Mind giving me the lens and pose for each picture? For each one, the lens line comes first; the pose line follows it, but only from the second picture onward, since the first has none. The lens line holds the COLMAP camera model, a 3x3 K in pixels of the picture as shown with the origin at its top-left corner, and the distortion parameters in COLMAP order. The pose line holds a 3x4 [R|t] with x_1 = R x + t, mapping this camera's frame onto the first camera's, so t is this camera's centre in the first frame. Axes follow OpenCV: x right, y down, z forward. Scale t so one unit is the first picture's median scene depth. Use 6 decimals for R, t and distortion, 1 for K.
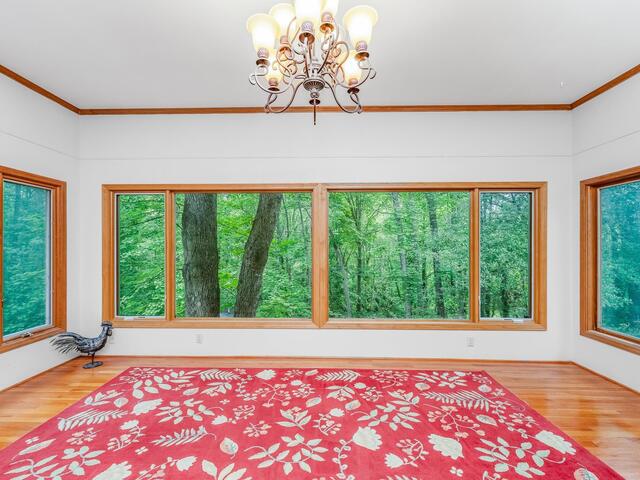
lens RADIAL K [[282.8, 0, 310.5], [0, 282.8, 246.7], [0, 0, 1]] dist [-0.001553, -0.000165]
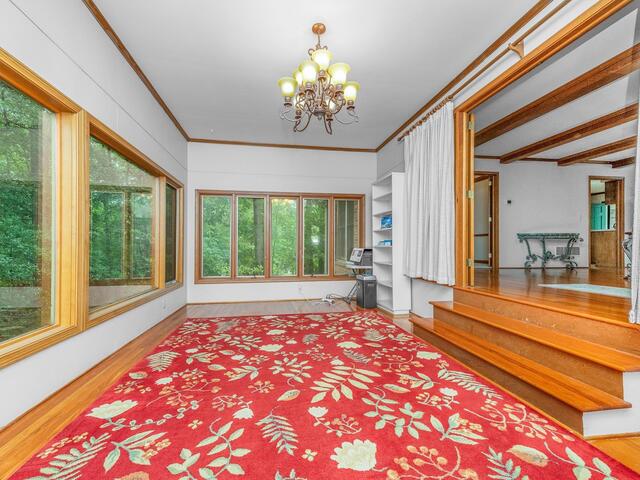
lens RADIAL K [[282.8, 0, 310.5], [0, 282.8, 246.7], [0, 0, 1]] dist [-0.001553, -0.000165]
pose [[-0.185432, 0.003076, 0.982652, -1.019801], [-0.007600, 0.999961, -0.004565, 0.134165], [-0.982628, -0.008314, -0.185401, 0.871932]]
